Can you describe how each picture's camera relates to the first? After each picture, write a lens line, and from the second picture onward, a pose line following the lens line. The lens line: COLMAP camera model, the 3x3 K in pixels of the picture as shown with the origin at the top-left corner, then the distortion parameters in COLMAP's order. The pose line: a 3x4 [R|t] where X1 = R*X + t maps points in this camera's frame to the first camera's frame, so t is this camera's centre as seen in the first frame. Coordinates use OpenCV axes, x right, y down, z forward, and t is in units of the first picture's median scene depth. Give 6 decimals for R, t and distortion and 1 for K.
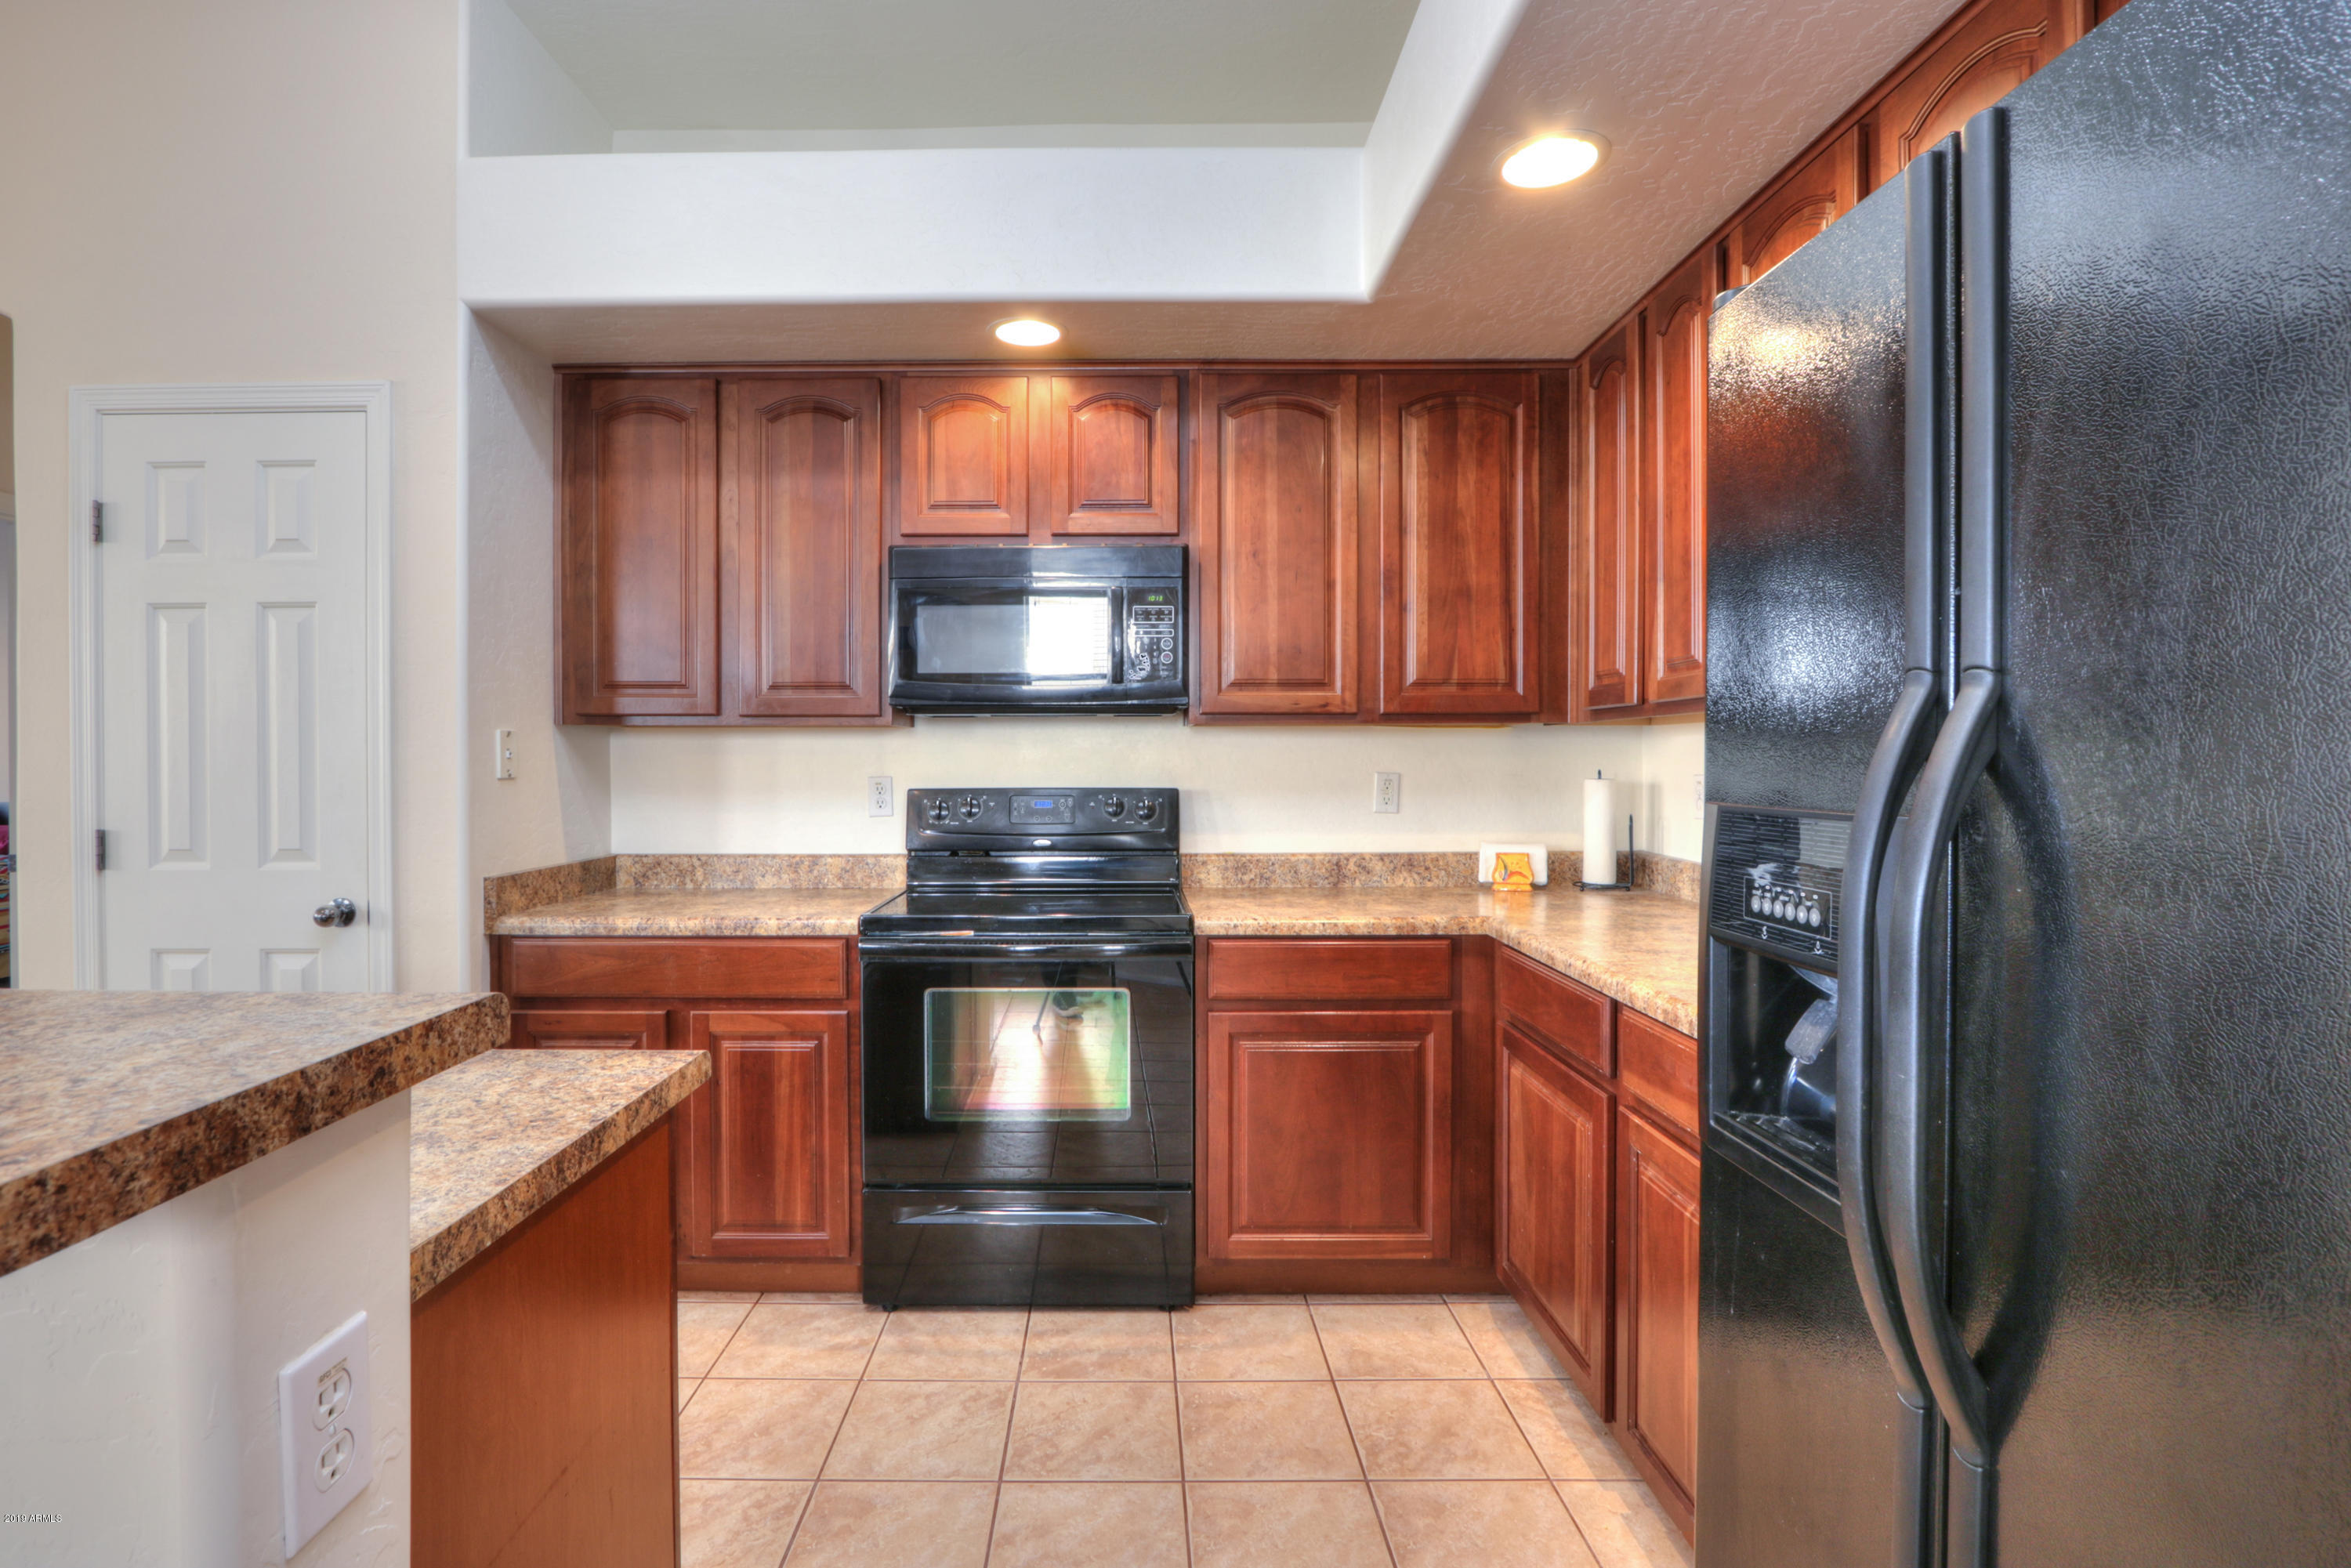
lens RADIAL K [[1097.6, 0, 1175.5], [0, 1097.6, 784.0], [0, 0, 1]] dist [-0.001859, -0.000178]
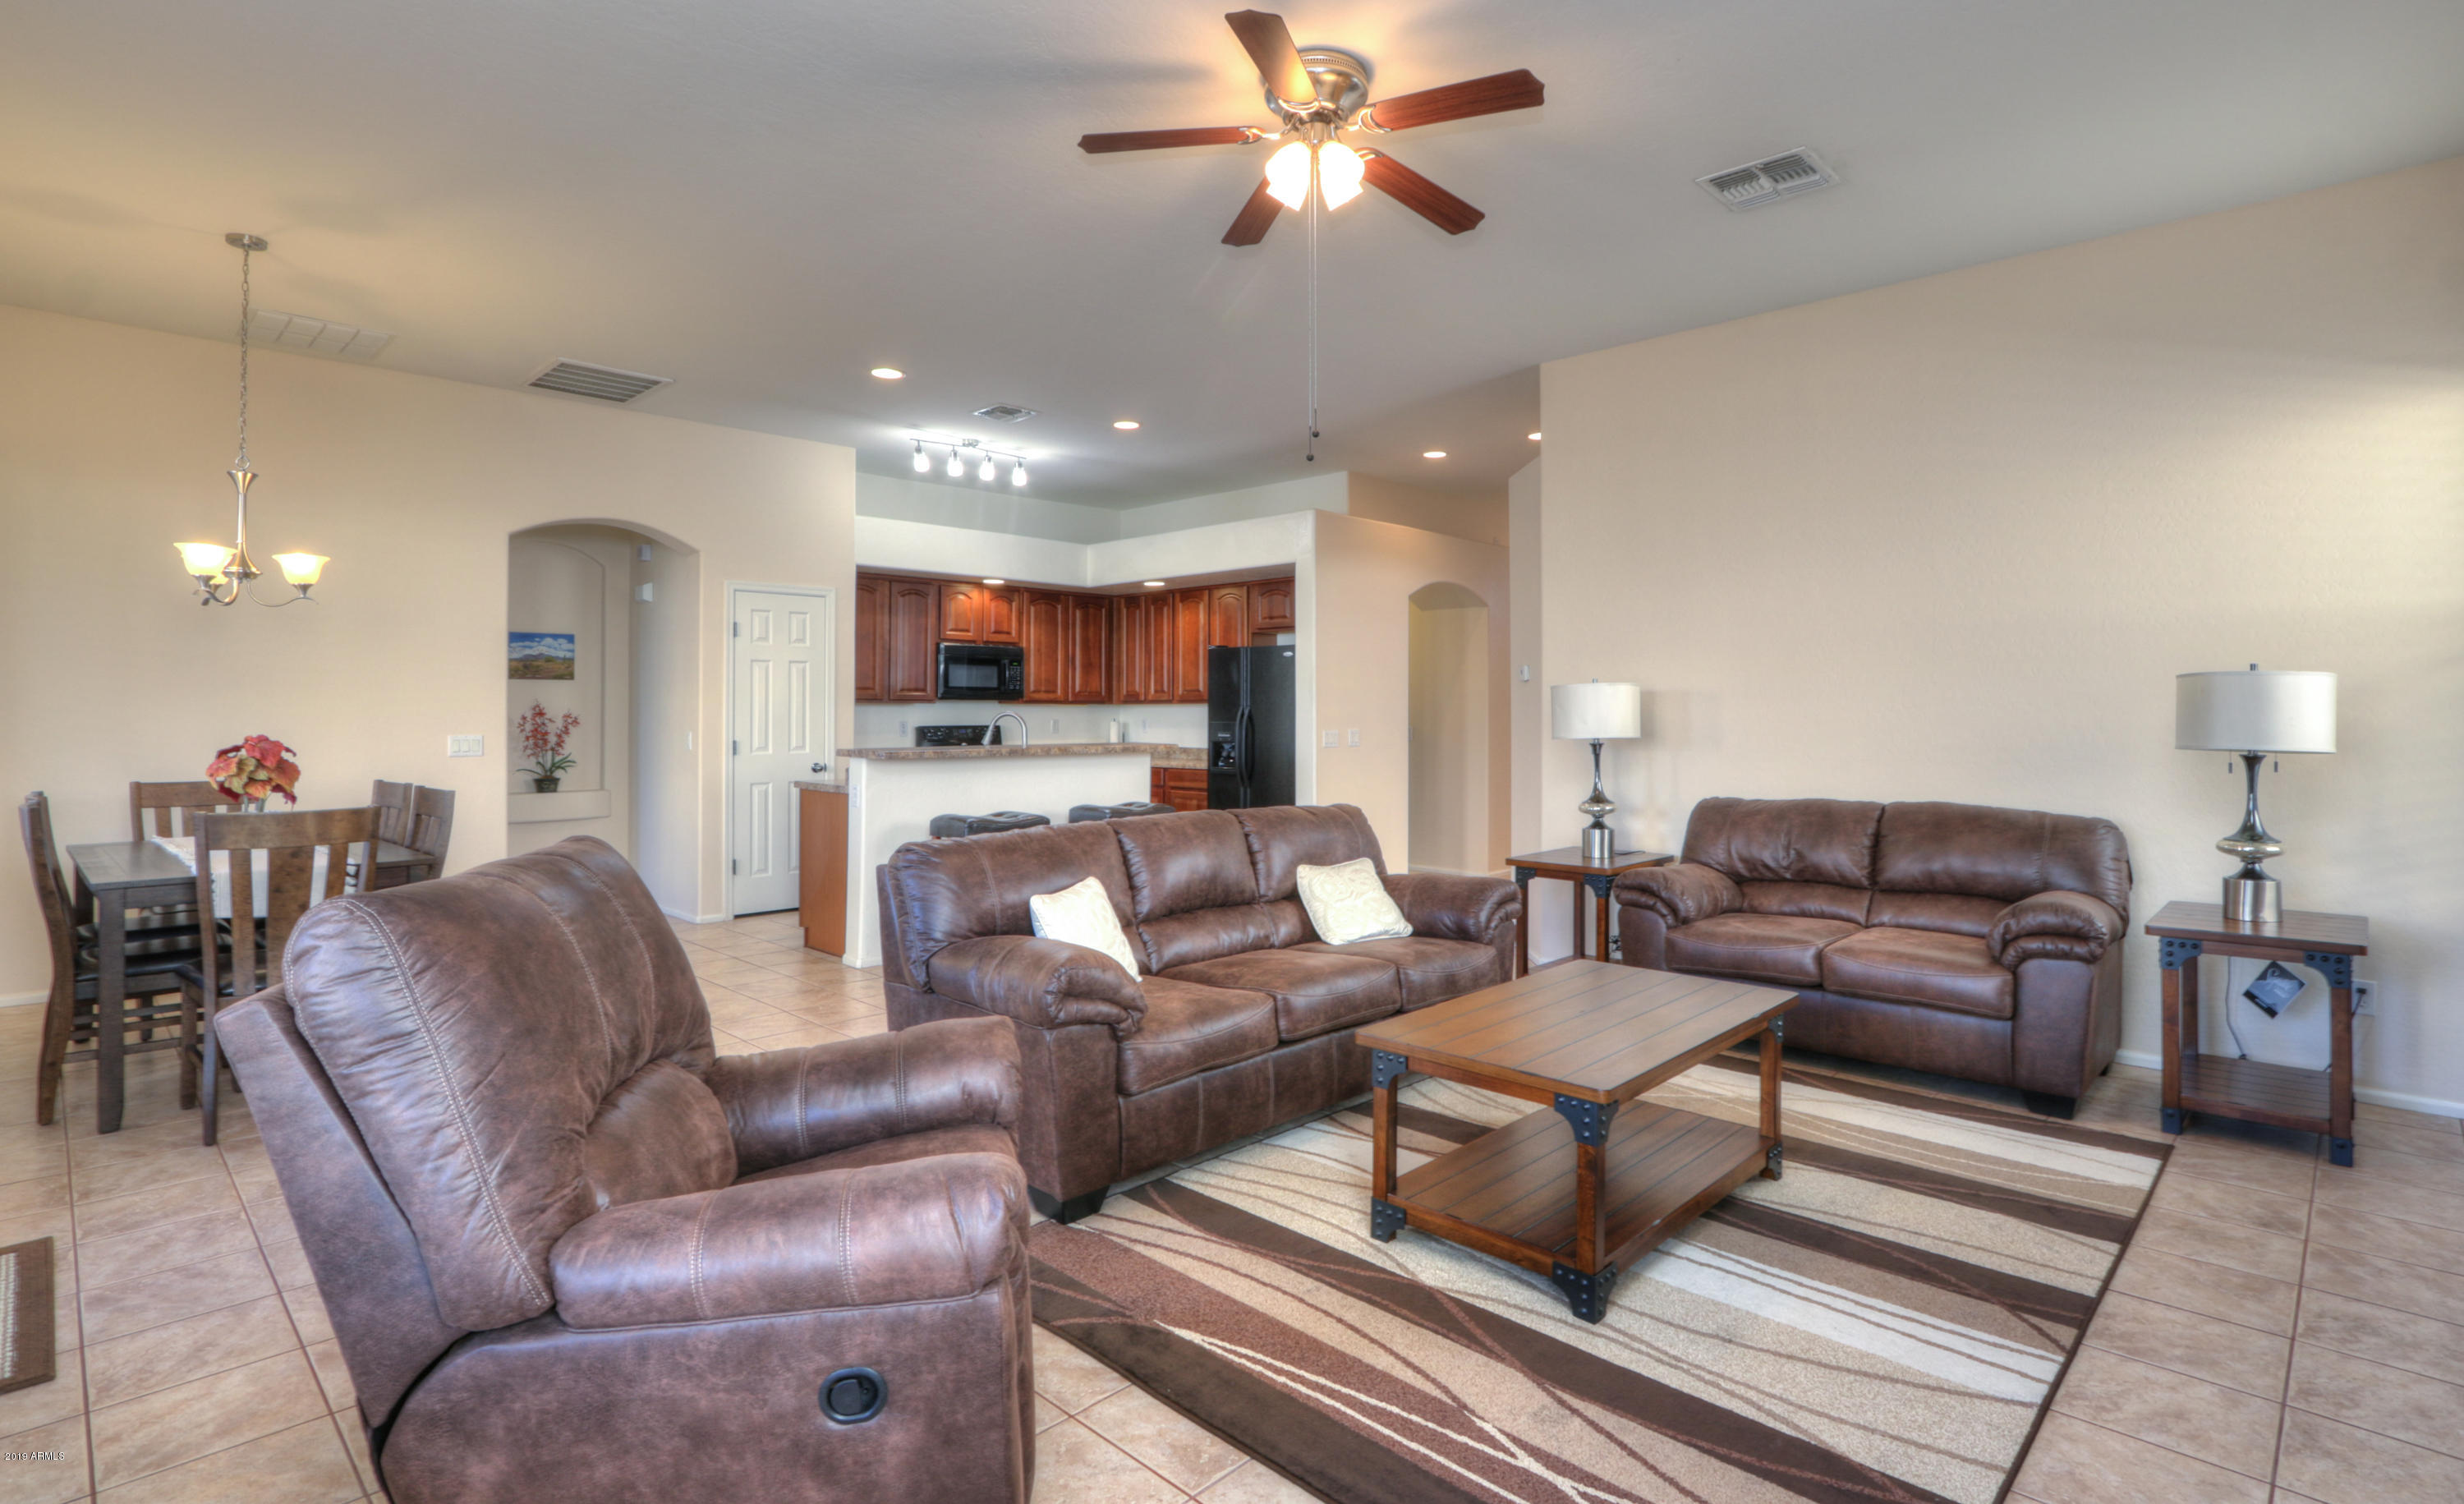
lens RADIAL K [[1194.4, 0, 1230.1], [0, 1194.4, 710.3], [0, 0, 1]] dist [0.003905, 0.000624]
pose [[0.707674, 0.004637, 0.706524, -1.928474], [-0.001618, 0.999986, -0.004942, -0.020888], [-0.706537, 0.002355, 0.707672, -1.767110]]
